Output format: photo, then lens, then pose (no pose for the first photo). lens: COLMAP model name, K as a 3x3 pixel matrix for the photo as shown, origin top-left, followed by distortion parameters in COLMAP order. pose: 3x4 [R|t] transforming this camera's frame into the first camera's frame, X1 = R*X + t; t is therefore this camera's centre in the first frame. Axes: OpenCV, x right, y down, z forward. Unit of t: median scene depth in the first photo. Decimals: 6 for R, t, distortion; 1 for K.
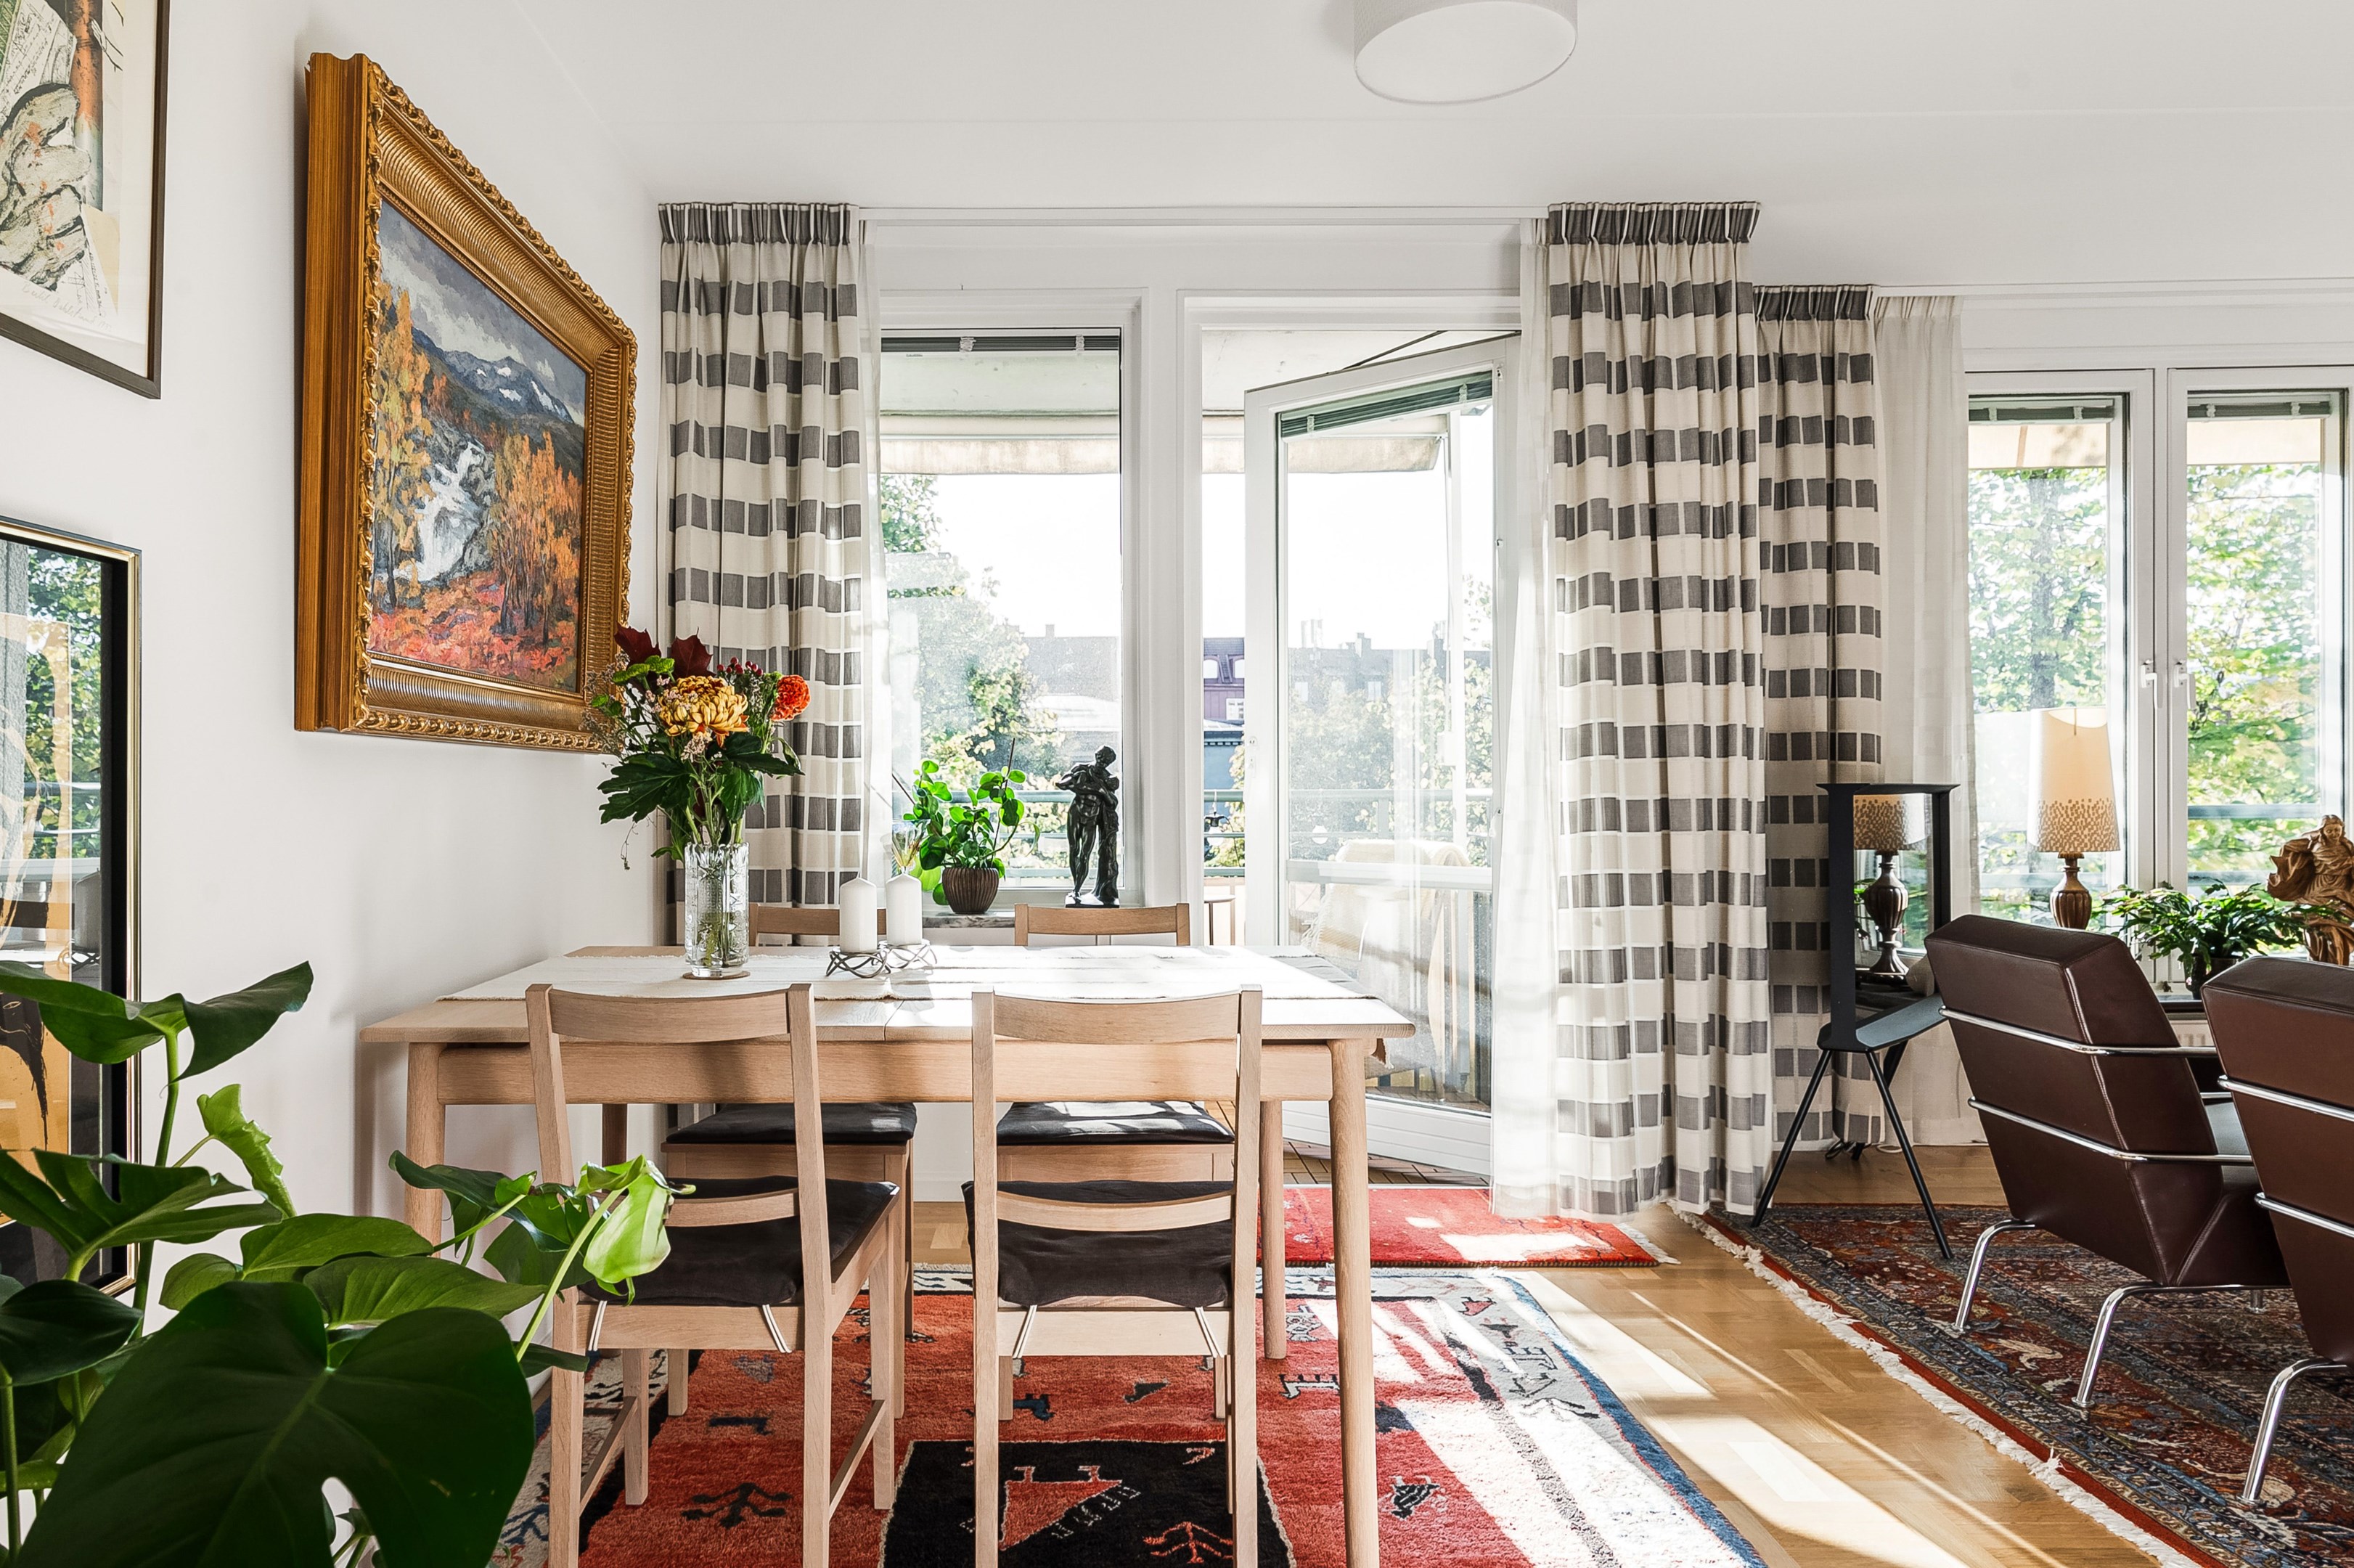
lens RADIAL K [[1531.4, 0, 1097.7], [0, 1531.4, 769.6], [0, 0, 1]] dist [0.004493, 0.000705]
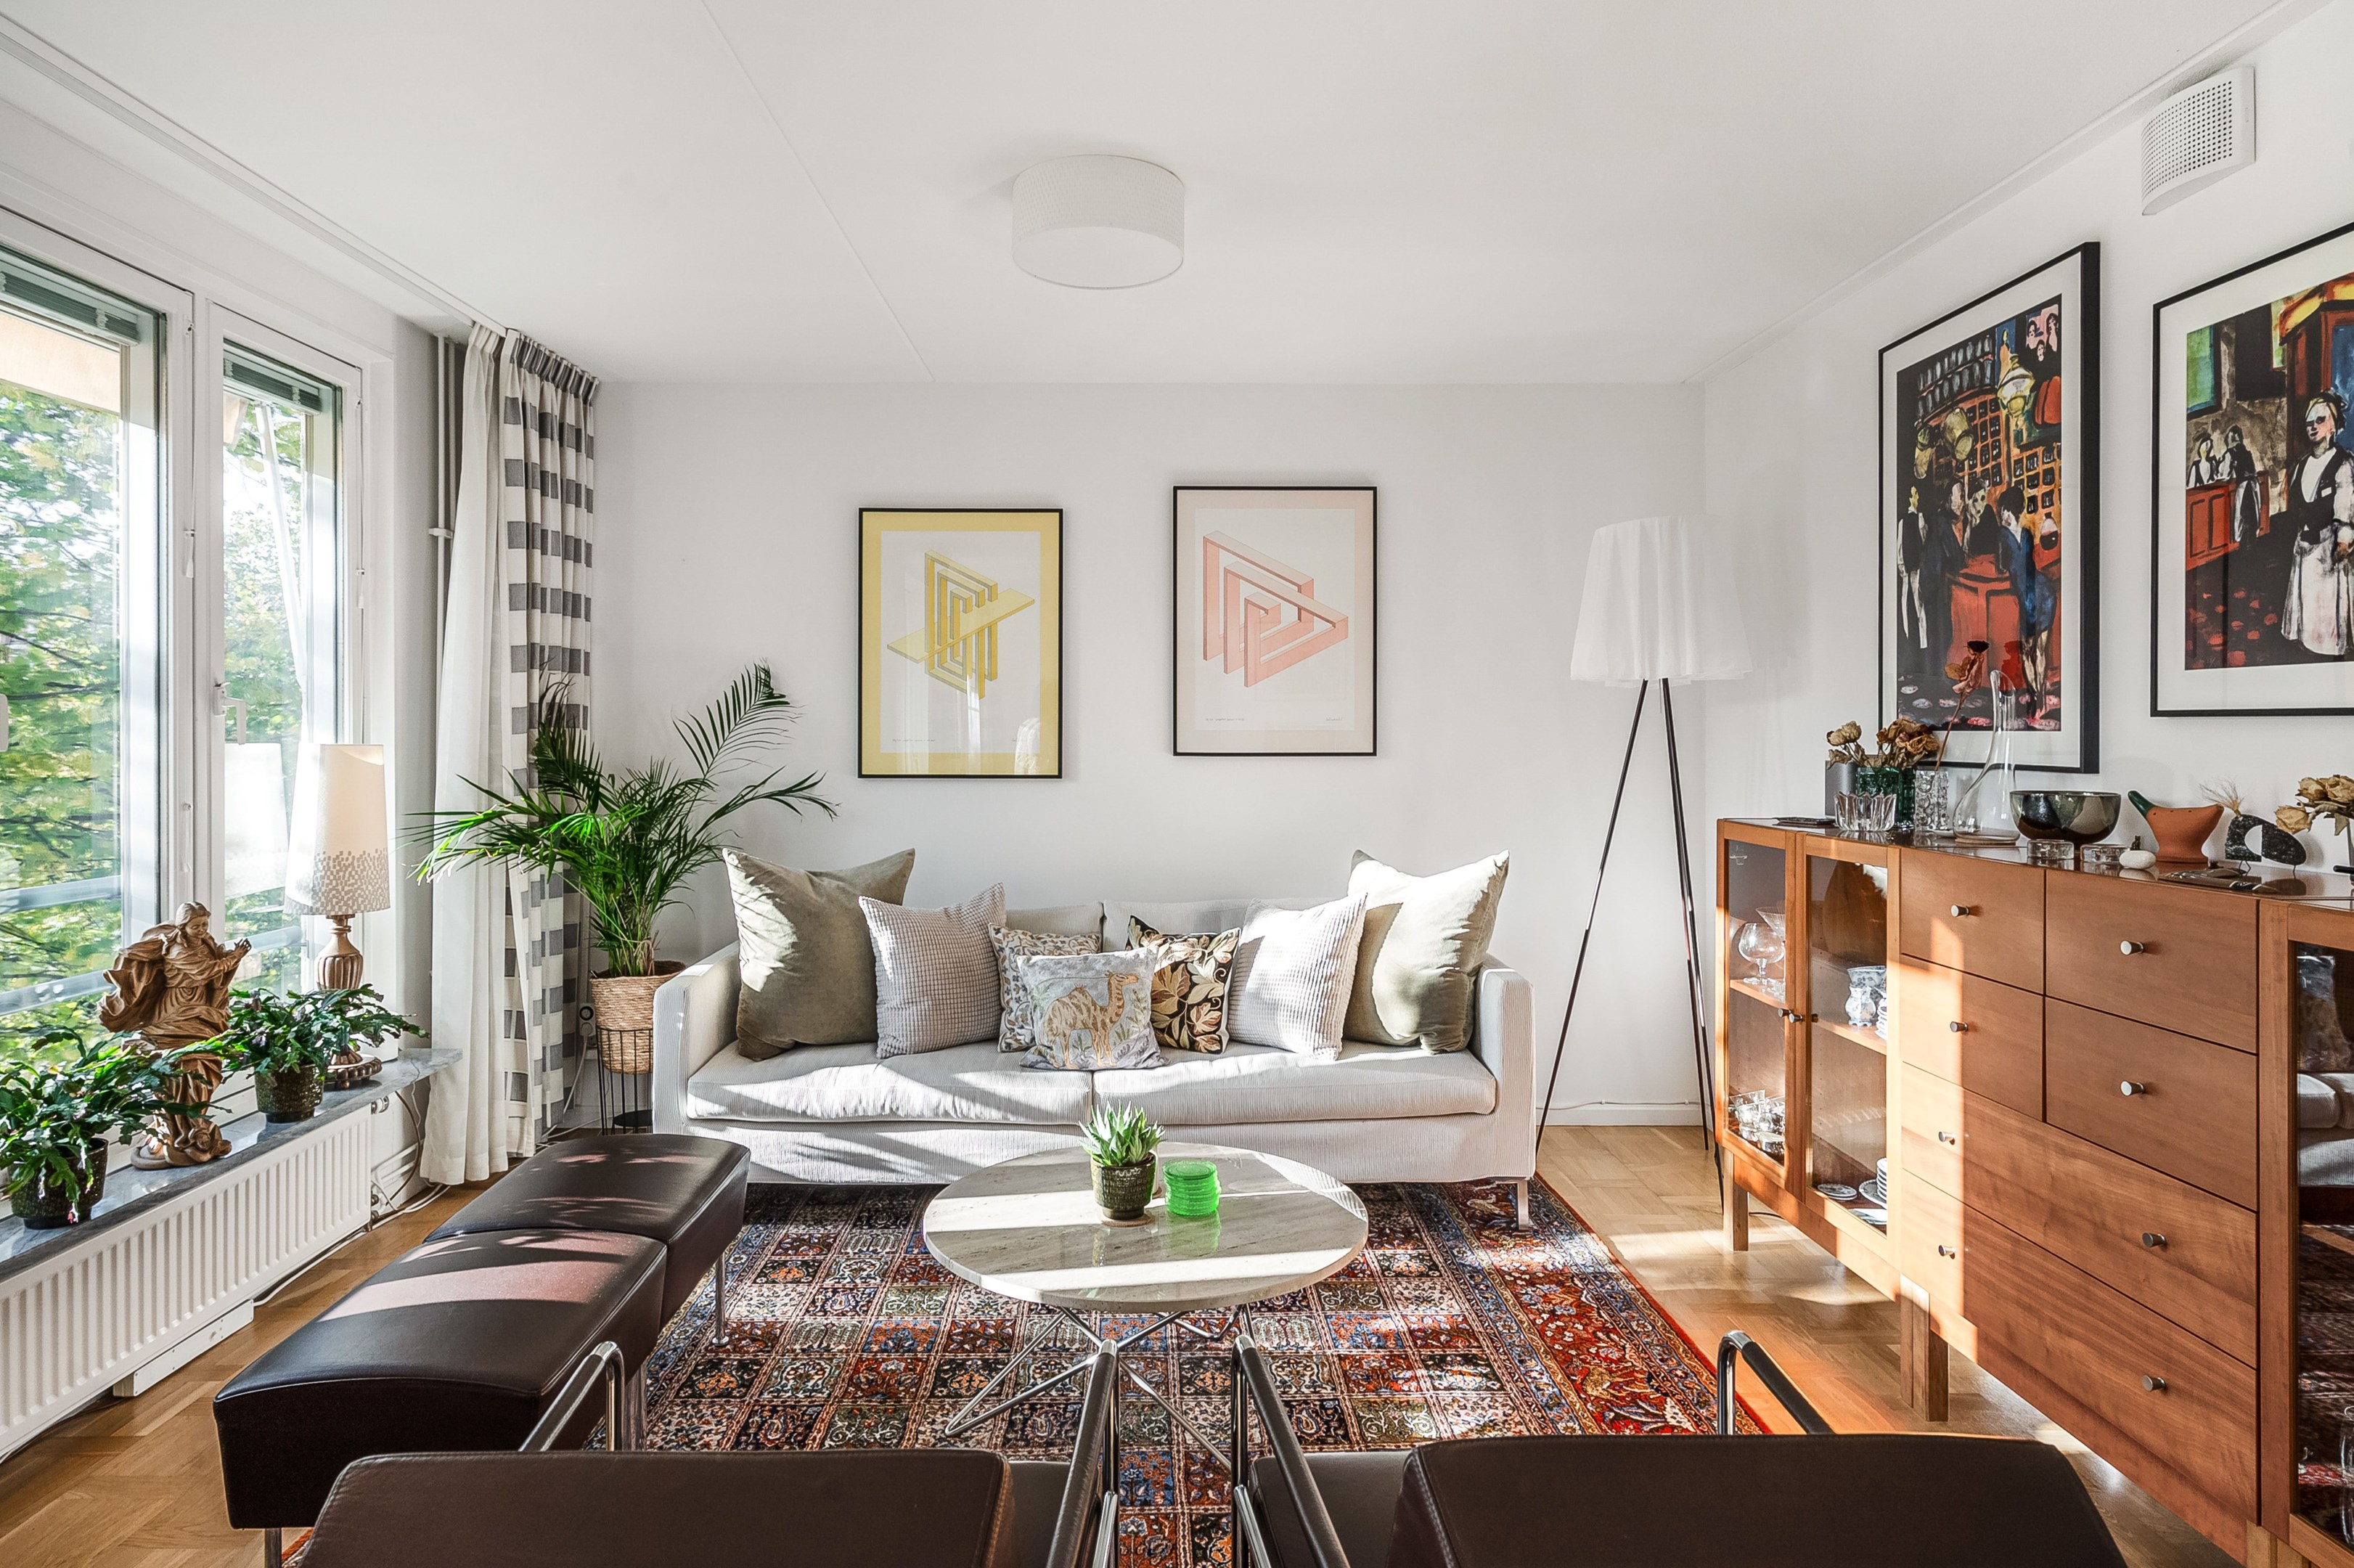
lens RADIAL K [[1313.1, 0, 1178.8], [0, 1313.1, 770.4], [0, 0, 1]] dist [-0.032599, -0.002494]
pose [[-0.005935, -0.010427, 0.999928, 0.260431], [-0.002159, 0.999943, 0.010414, -0.048531], [-0.999980, -0.002097, -0.005957, 0.686239]]
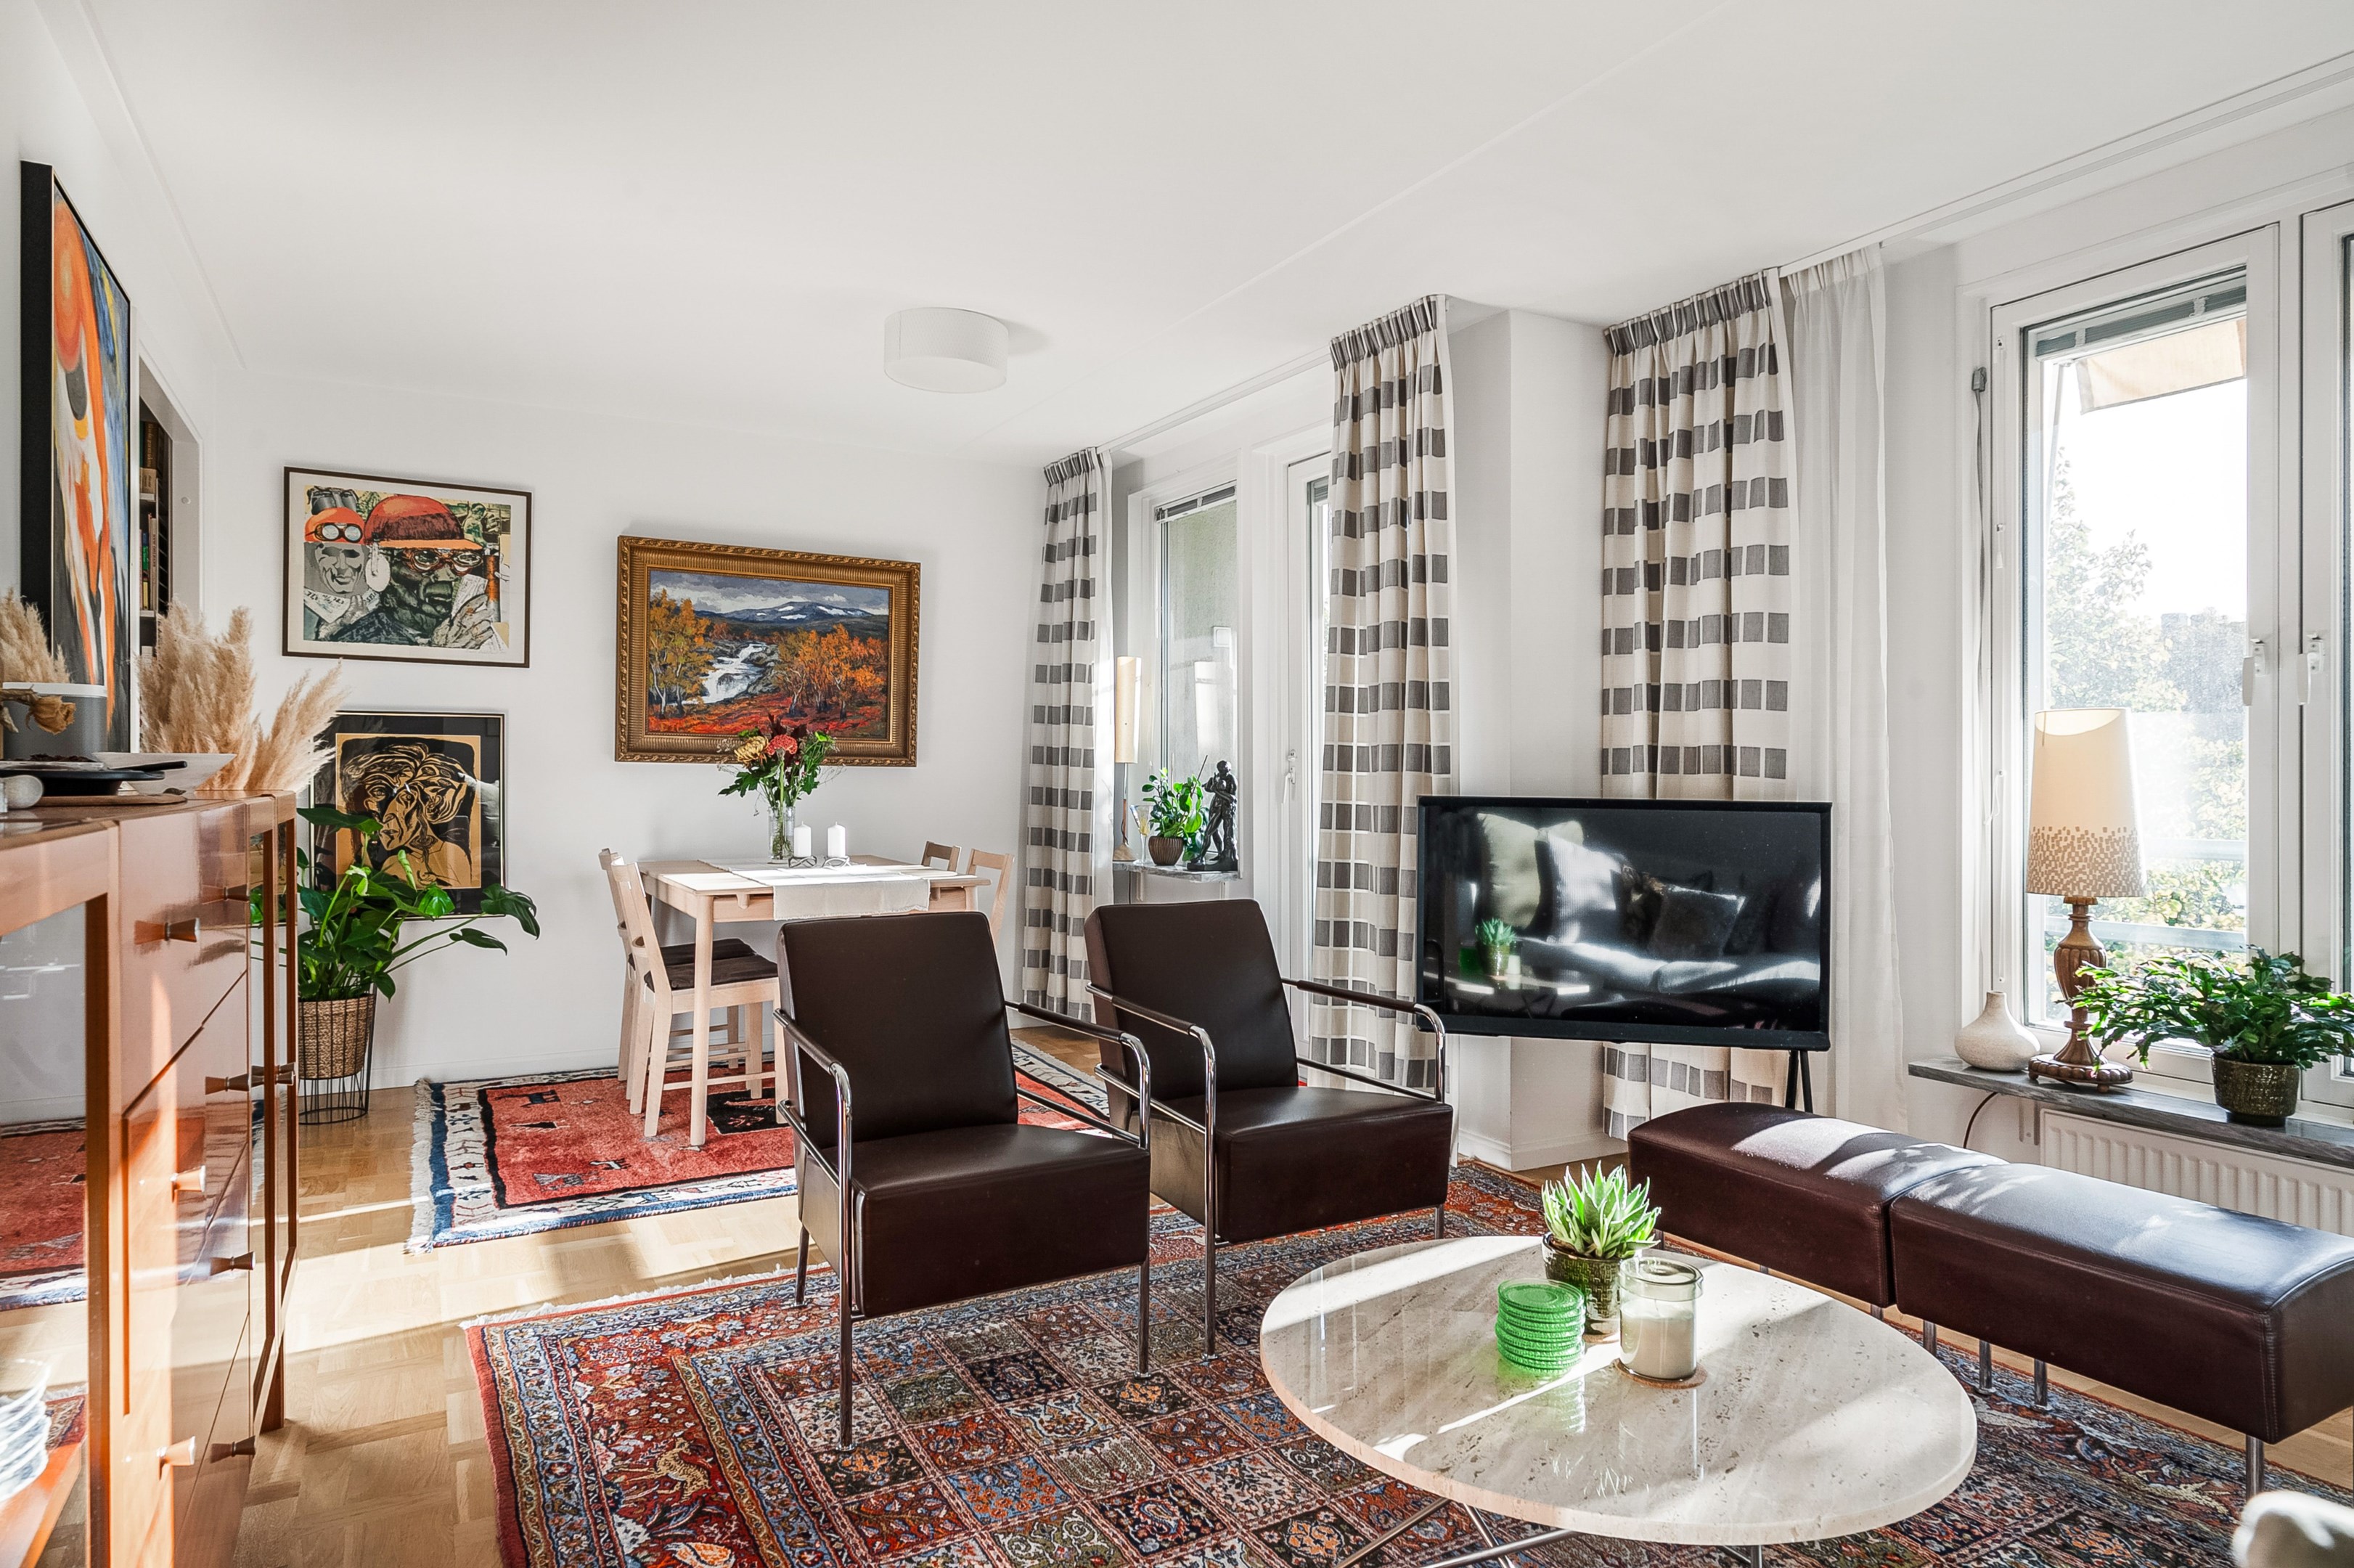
lens RADIAL K [[1349.1, 0, 1181.5], [0, 1349.1, 771.0], [0, 0, 1]] dist [0.000974, -0.000444]
pose [[0.502258, 0.006938, -0.864690, 1.253297], [-0.004909, 0.999975, 0.005172, -0.013563], [0.864704, 0.001647, 0.502280, 0.332502]]
